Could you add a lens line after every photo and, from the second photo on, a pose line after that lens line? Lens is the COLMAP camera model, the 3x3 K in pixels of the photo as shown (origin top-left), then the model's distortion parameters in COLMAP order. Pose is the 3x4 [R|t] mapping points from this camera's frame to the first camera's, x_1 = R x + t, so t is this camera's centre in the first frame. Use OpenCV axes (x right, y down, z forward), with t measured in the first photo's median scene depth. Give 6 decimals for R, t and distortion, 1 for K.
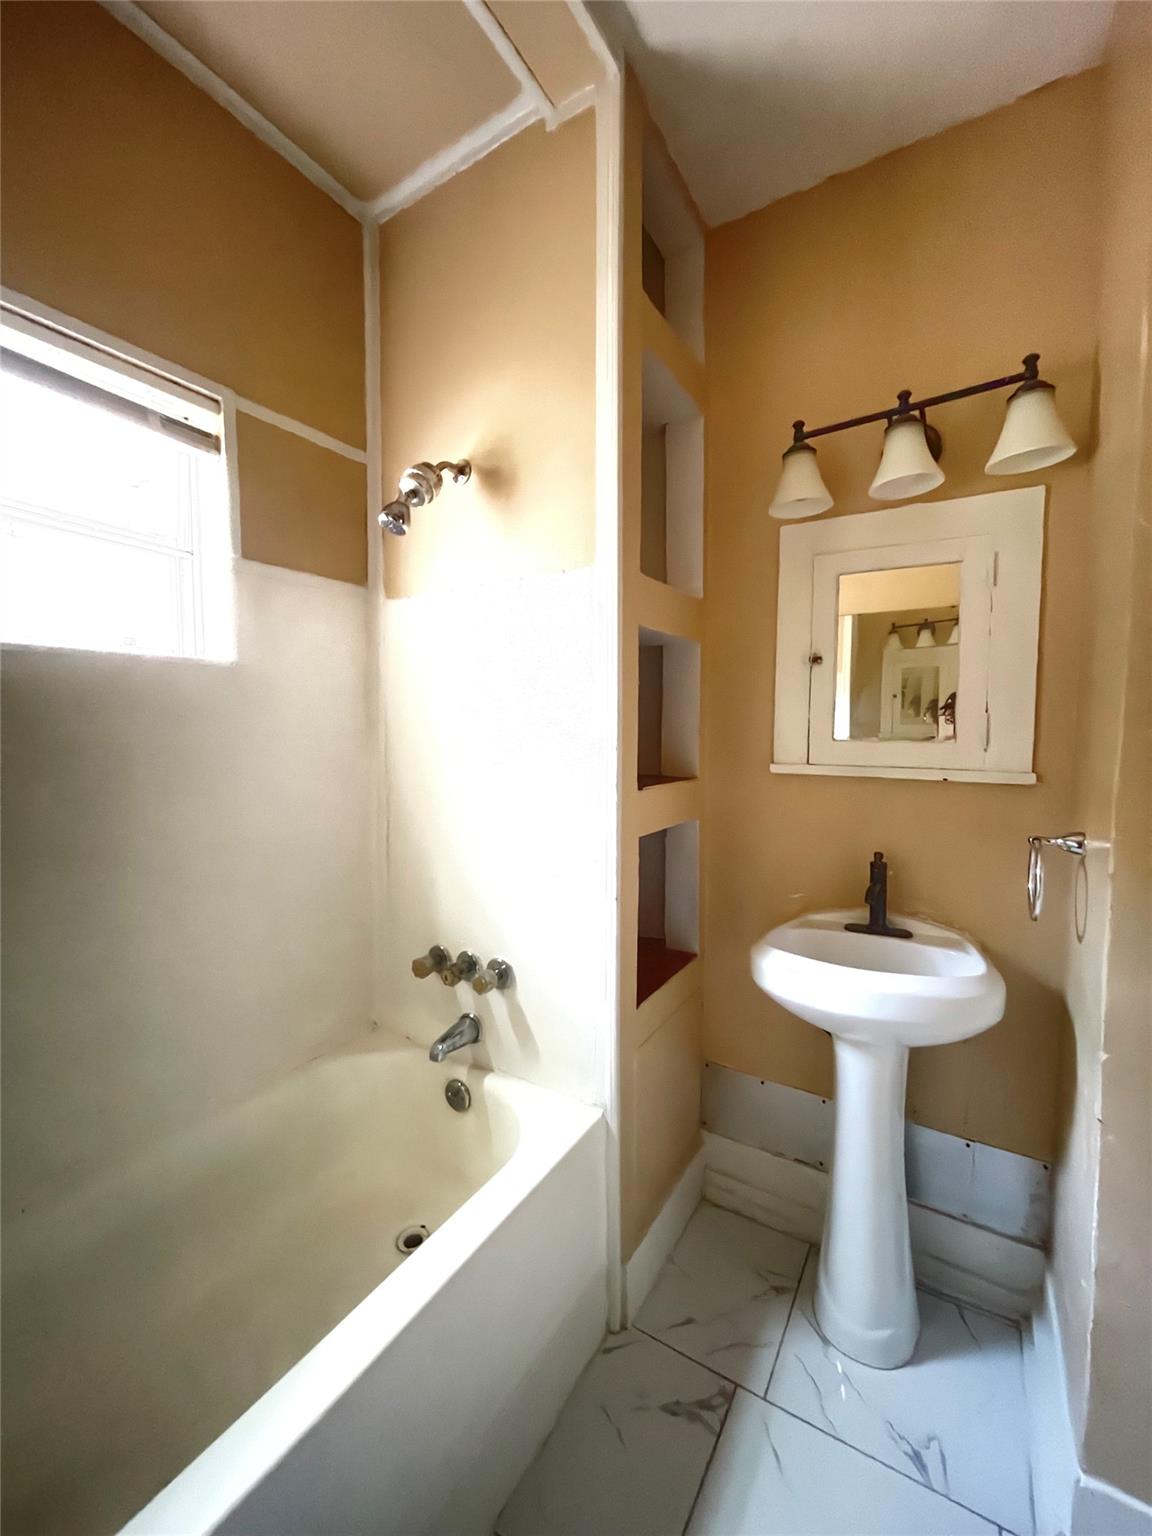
lens RADIAL K [[621.9, 0, 577.0], [0, 621.9, 760.0], [0, 0, 1]] dist [-0.002642, 0.002122]
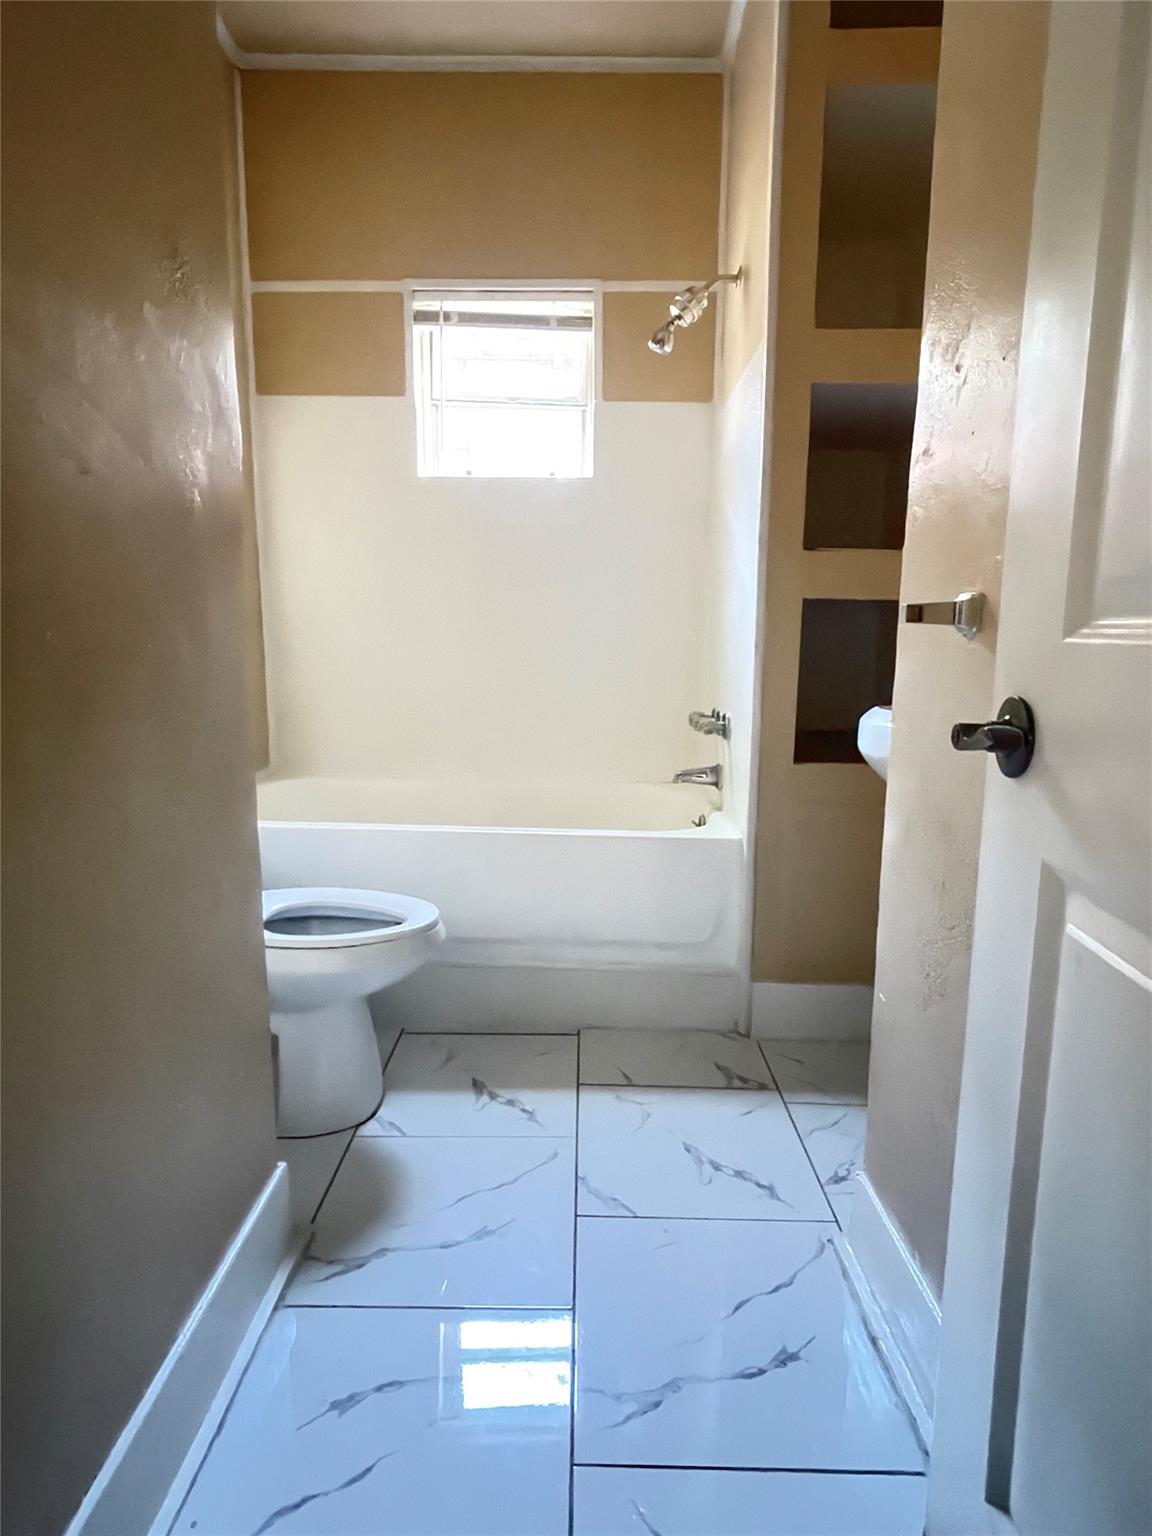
lens RADIAL K [[857.2, 0, 585.2], [0, 857.2, 772.1], [0, 0, 1]] dist [-0.003214, -0.004969]
pose [[0.518919, 0.141112, -0.843096, 1.120293], [-0.061988, 0.989896, 0.127530, 0.246751], [0.852573, -0.013915, 0.522423, -0.060154]]
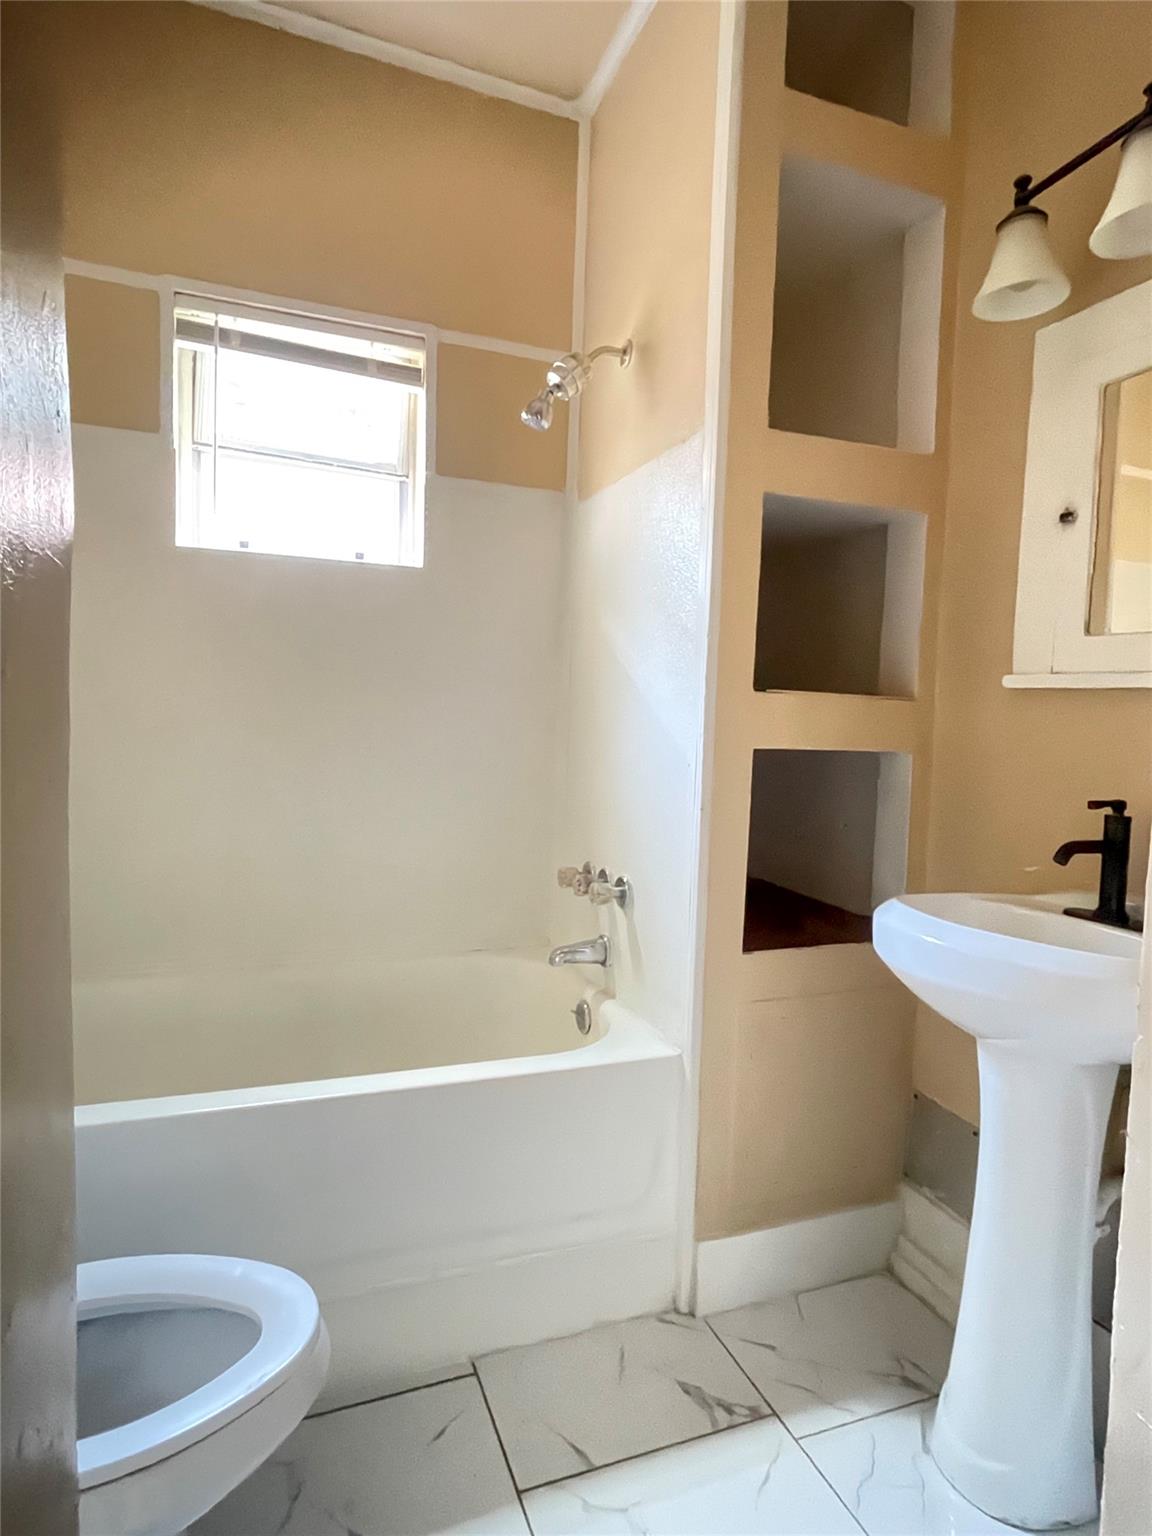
lens RADIAL K [[857.2, 0, 583.1], [0, 857.2, 764.4], [0, 0, 1]] dist [-0.003214, -0.004969]
pose [[0.797170, 0.068035, -0.599909, 0.587071], [-0.070994, 0.997300, 0.018765, 0.138005], [0.599566, 0.027631, 0.799848, -0.055964]]
